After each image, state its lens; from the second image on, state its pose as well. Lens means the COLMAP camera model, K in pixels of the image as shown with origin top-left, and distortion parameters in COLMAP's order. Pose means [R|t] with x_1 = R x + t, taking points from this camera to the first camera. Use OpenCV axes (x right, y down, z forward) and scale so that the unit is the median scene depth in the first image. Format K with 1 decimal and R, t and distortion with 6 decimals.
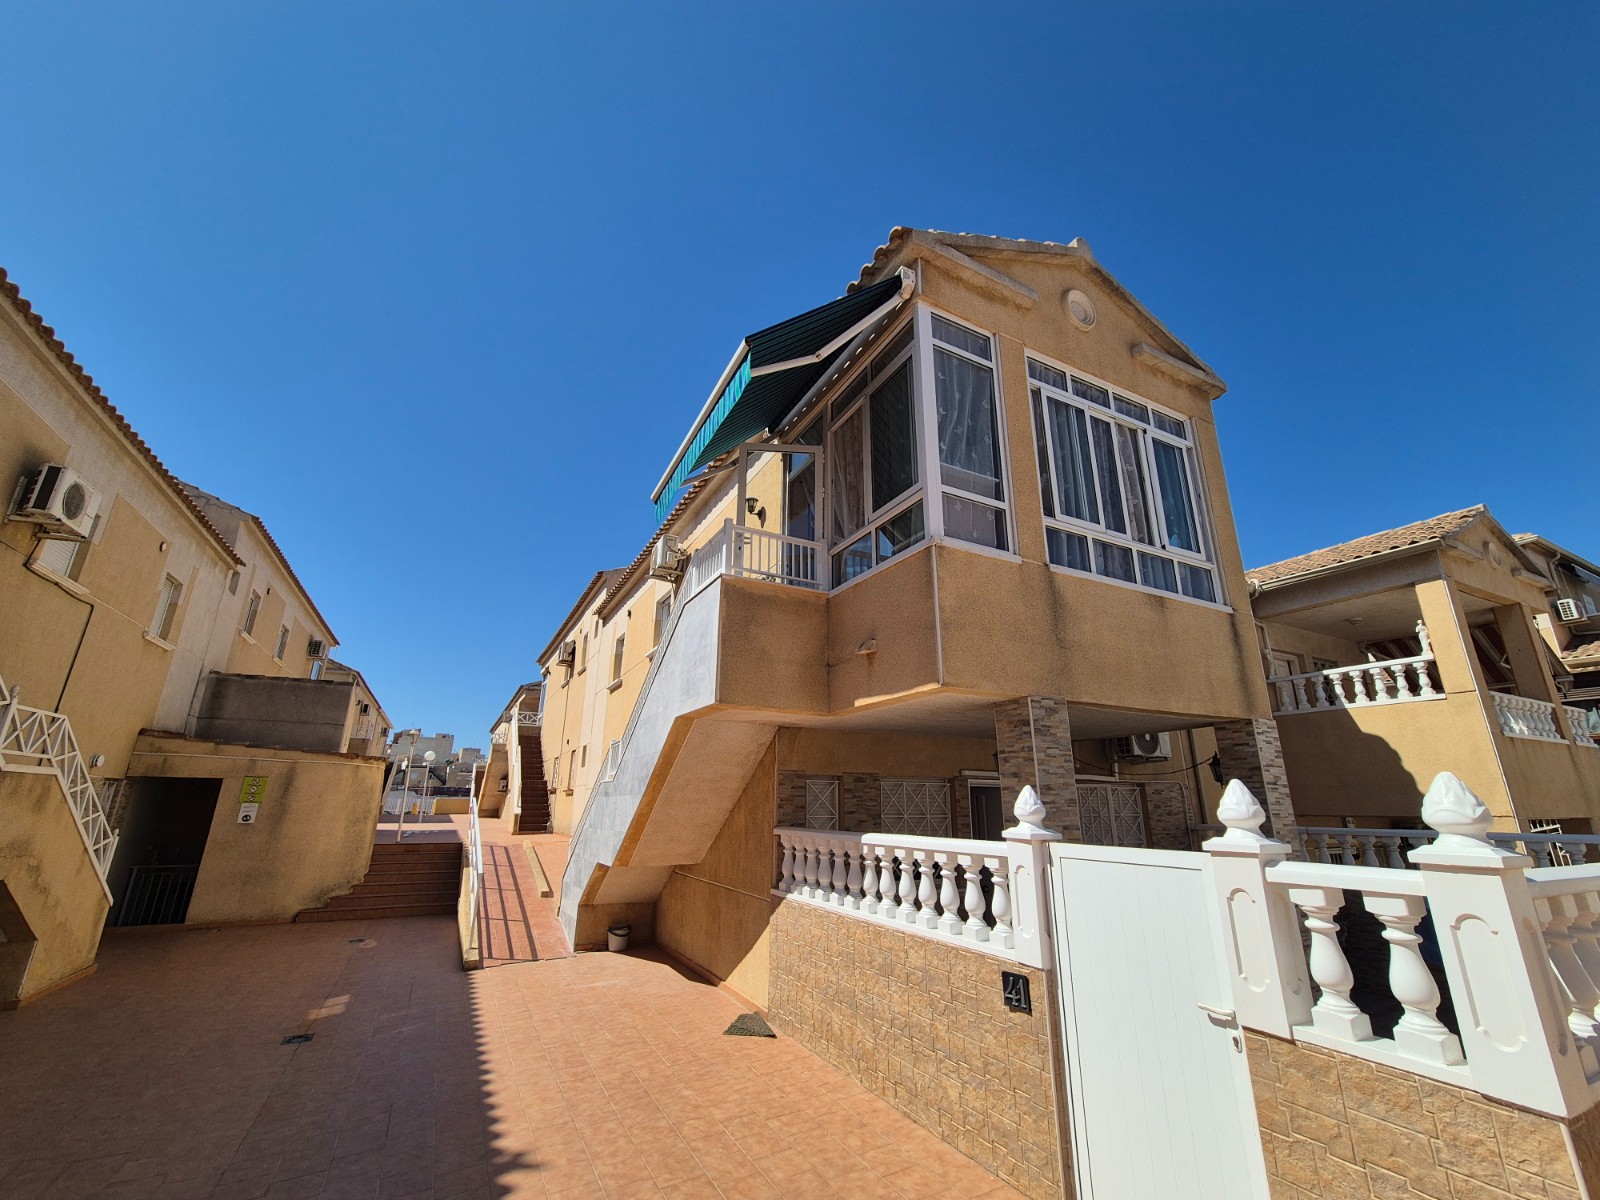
lens RADIAL K [[659.5, 0, 814.2], [0, 659.5, 600.9], [0, 0, 1]] dist [-0.000940, 0.000173]
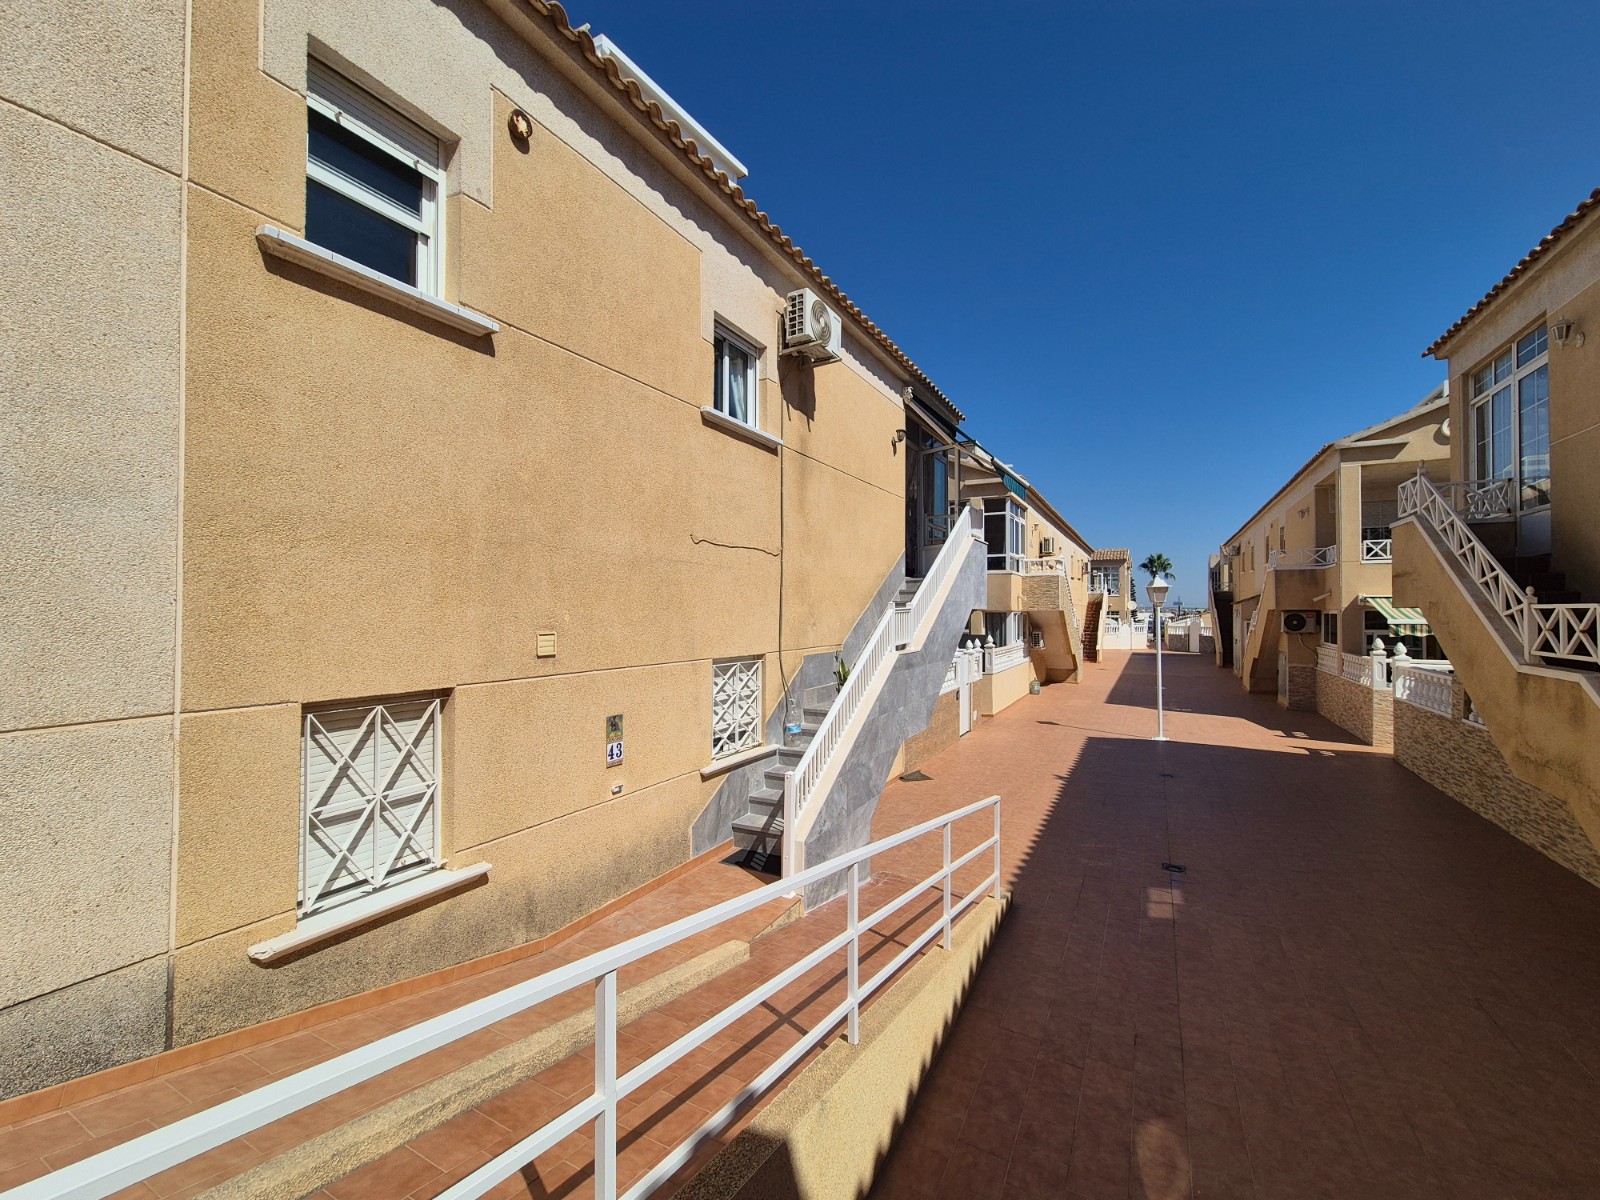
lens RADIAL K [[659.5, 0, 812.8], [0, 659.5, 603.2], [0, 0, 1]] dist [-0.000940, 0.000173]
pose [[-0.565560, 0.003073, 0.824701, -1.521175], [-0.250508, 0.952104, -0.175340, 0.625827], [-0.785740, -0.305759, -0.537702, 2.502467]]
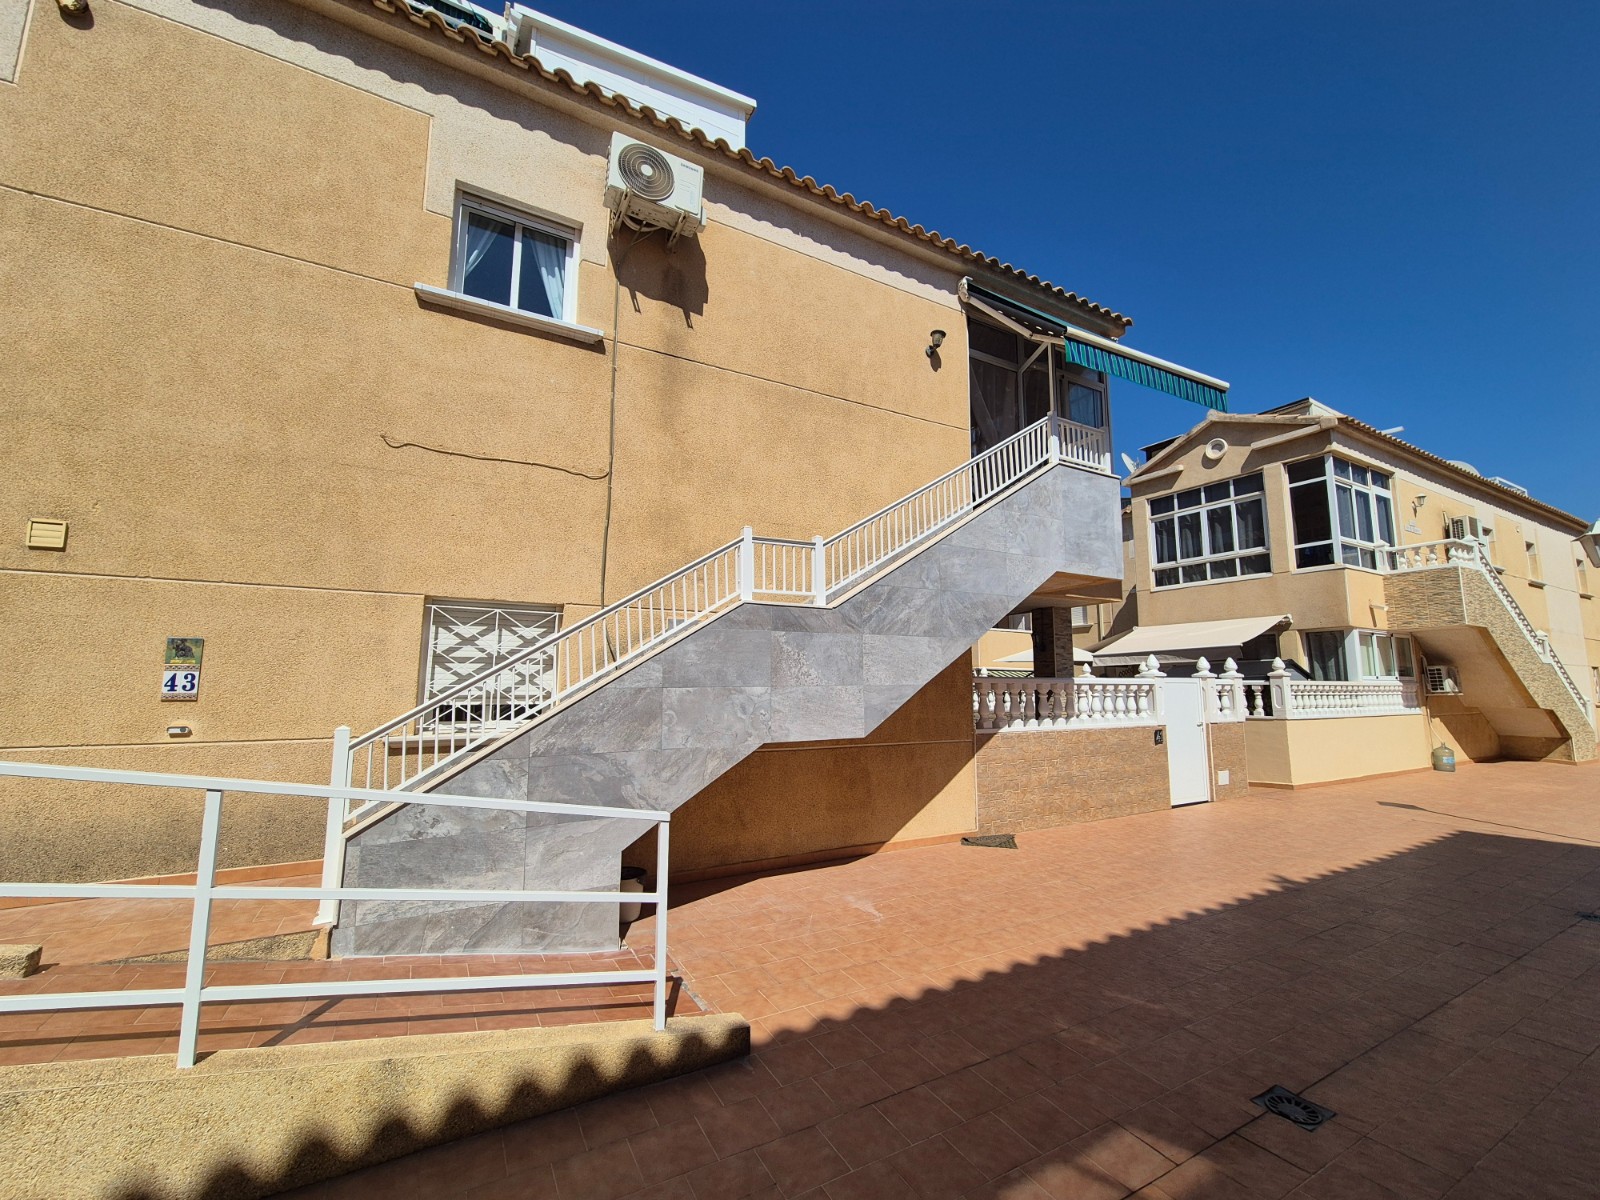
lens RADIAL K [[659.5, 0, 804.6], [0, 659.5, 601.8], [0, 0, 1]] dist [-0.000940, 0.000173]
pose [[-0.031594, 0.120291, 0.992236, -1.372111], [-0.299622, 0.945937, -0.124218, 0.530340], [-0.953535, -0.301220, 0.006155, 1.543295]]
